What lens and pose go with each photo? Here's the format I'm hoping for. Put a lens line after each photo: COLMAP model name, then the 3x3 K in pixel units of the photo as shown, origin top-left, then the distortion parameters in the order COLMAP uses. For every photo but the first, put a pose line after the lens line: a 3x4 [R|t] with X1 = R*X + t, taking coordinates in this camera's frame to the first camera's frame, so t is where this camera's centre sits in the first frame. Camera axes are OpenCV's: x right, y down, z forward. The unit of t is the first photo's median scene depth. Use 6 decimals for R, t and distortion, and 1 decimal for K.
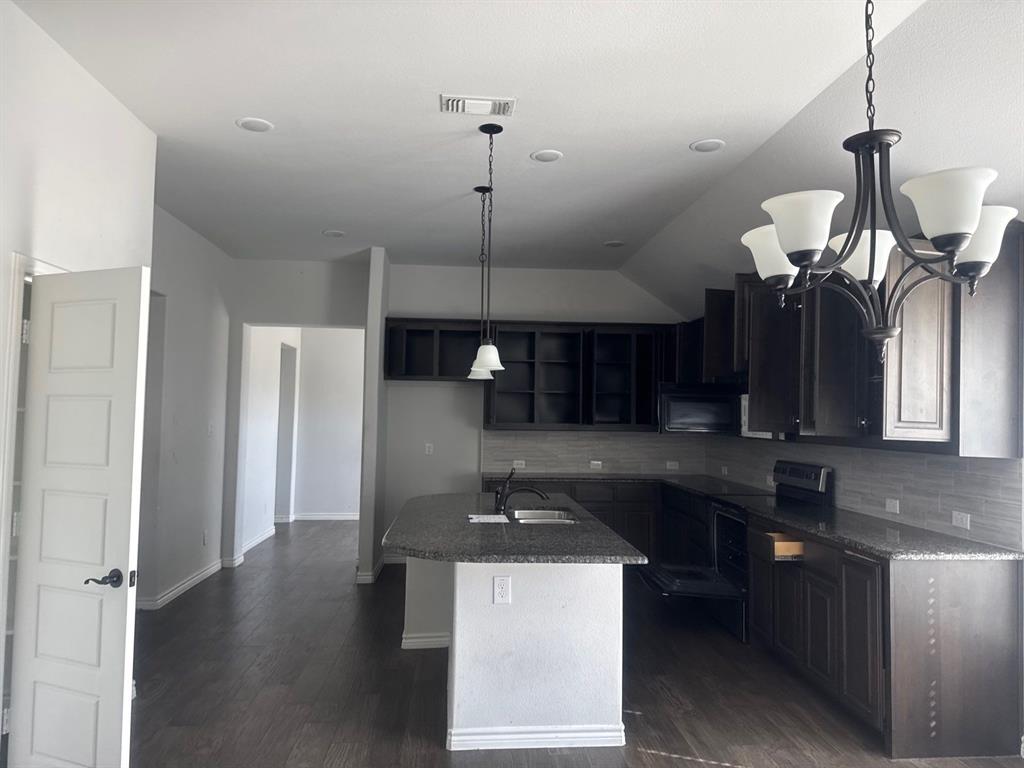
lens RADIAL K [[725.2, 0, 507.7], [0, 725.2, 379.3], [0, 0, 1]] dist [0.051196, -0.061167]
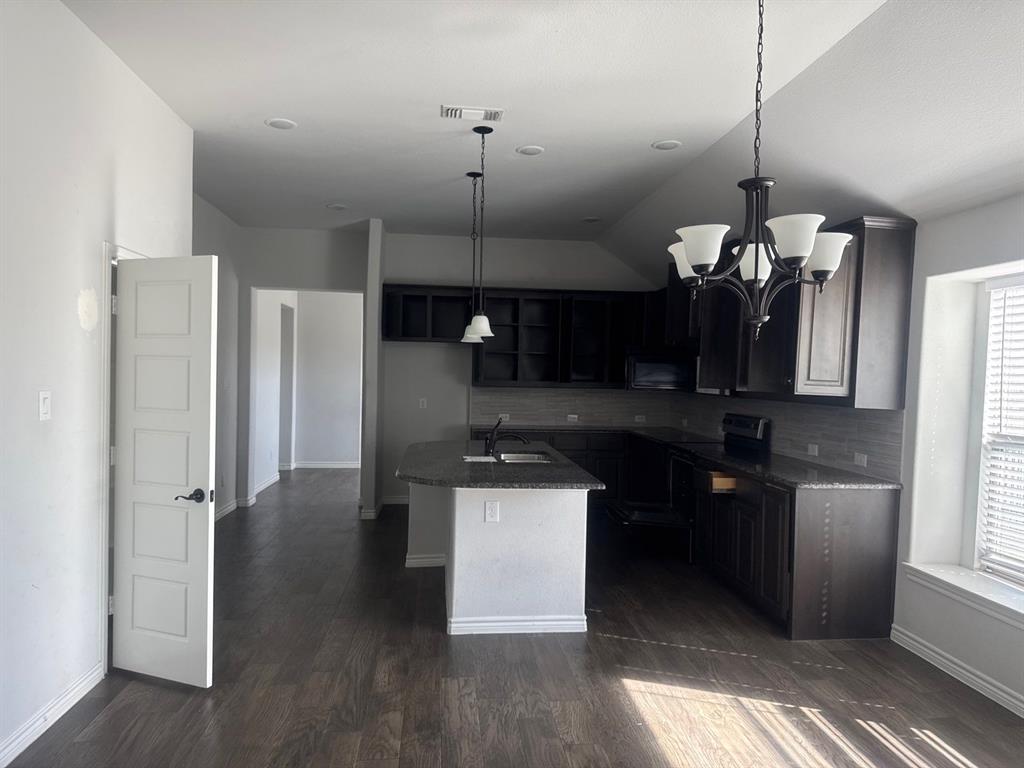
lens RADIAL K [[725.2, 0, 510.4], [0, 725.2, 395.9], [0, 0, 1]] dist [0.051196, -0.061167]
pose [[0.999610, 0.005072, 0.027454, -0.008456], [-0.007284, 0.996683, 0.081061, -0.011106], [-0.026952, -0.081230, 0.996331, -0.197704]]
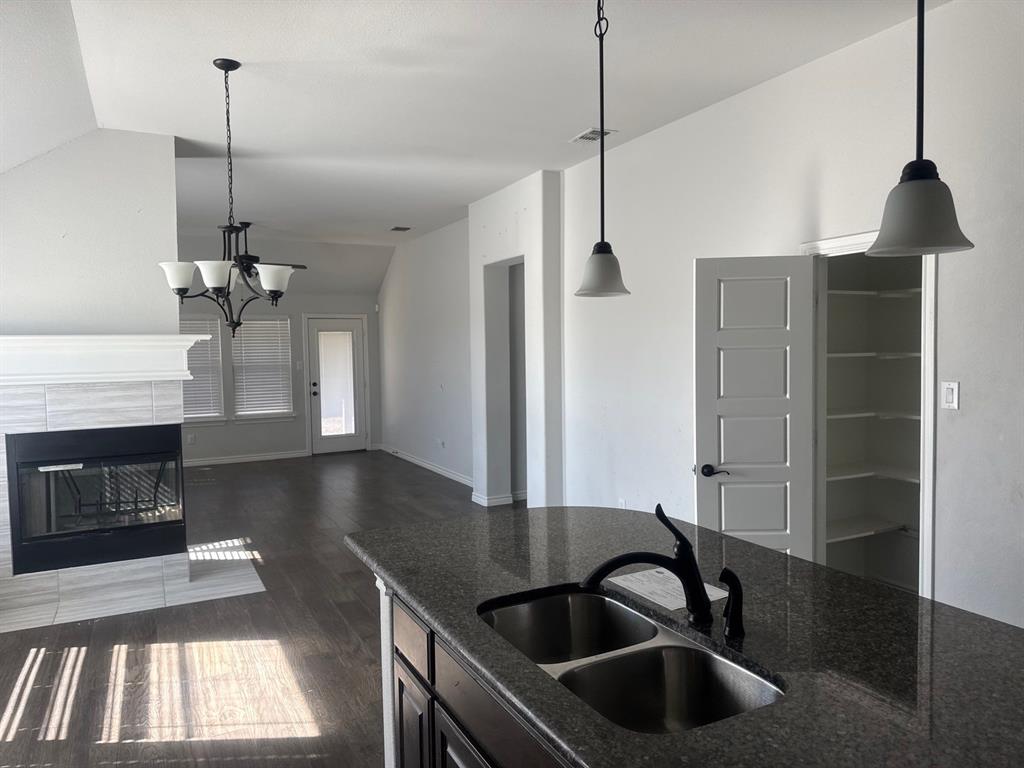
lens RADIAL K [[725.2, 0, 521.6], [0, 725.2, 376.0], [0, 0, 1]] dist [0.051196, -0.061167]
pose [[-0.917580, 0.014302, -0.397294, 0.263998], [0.020488, 0.999726, -0.011329, 0.056845], [0.397023, -0.018535, -0.917622, 1.465591]]
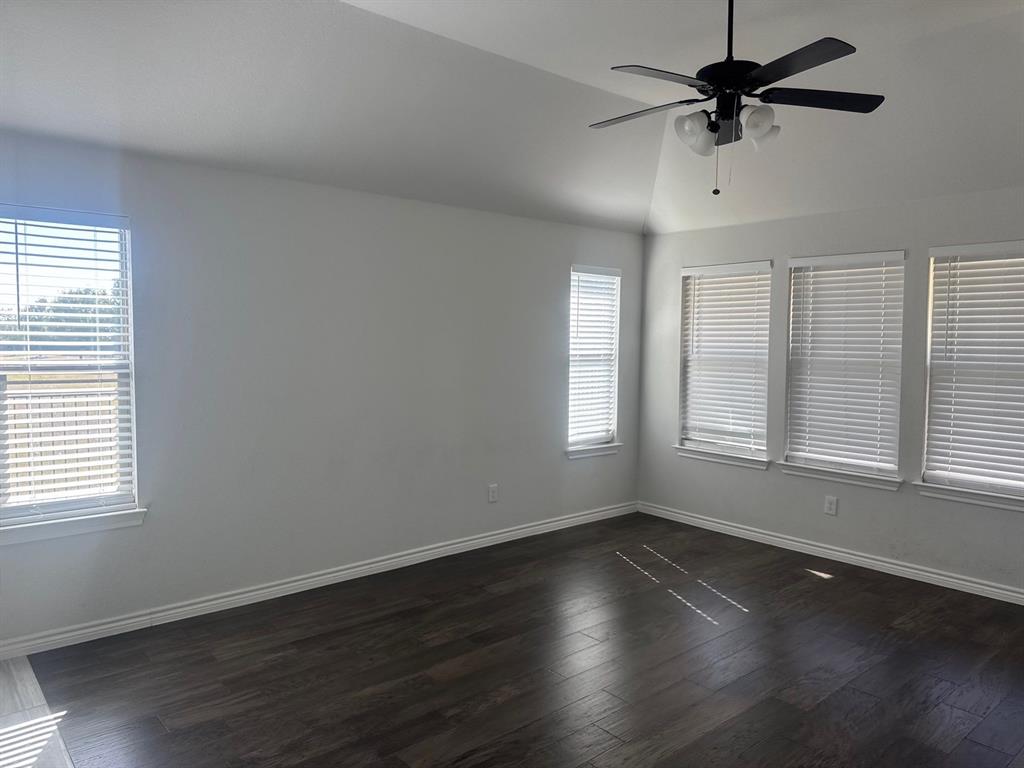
lens RADIAL K [[725.2, 0, 507.1], [0, 725.2, 388.5], [0, 0, 1]] dist [0.051196, -0.061167]
pose [[-0.598108, -0.076539, 0.797752, -0.355704], [-0.058785, 0.996937, 0.051576, -0.011687], [-0.799257, -0.016048, -0.600775, -0.105064]]
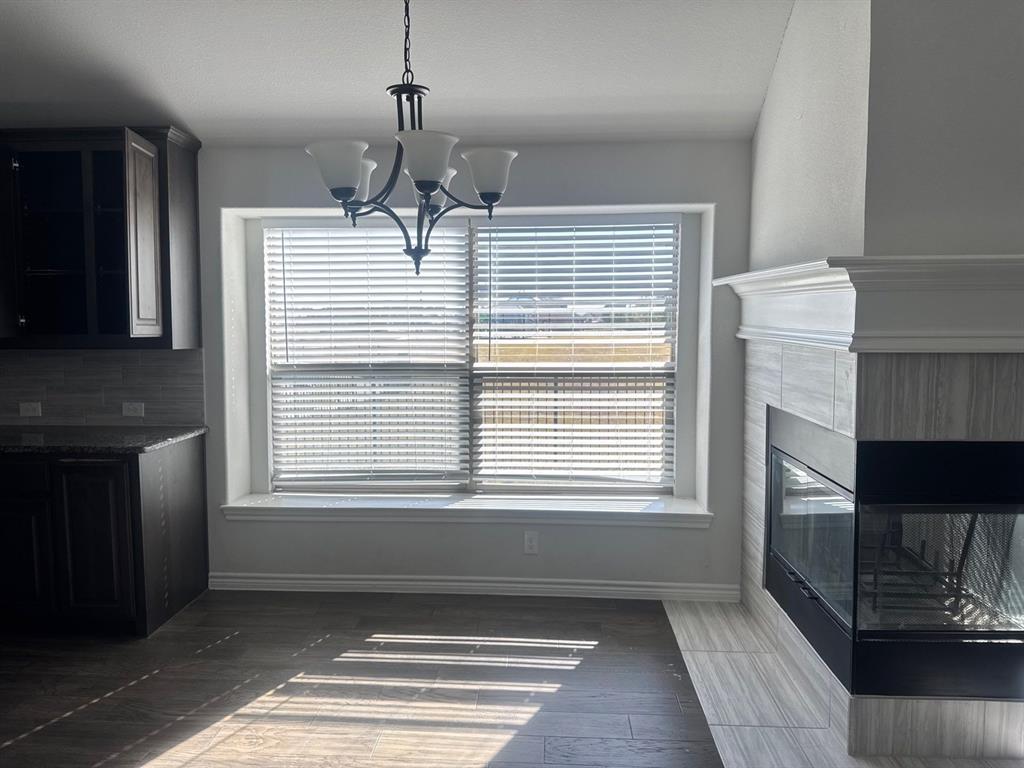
lens RADIAL K [[725.2, 0, 515.4], [0, 725.2, 378.4], [0, 0, 1]] dist [0.051196, -0.061167]
pose [[0.133527, -0.102792, 0.985700, -0.339895], [-0.042491, 0.993098, 0.109320, 0.005087], [-0.990134, -0.056481, 0.128237, 0.291309]]
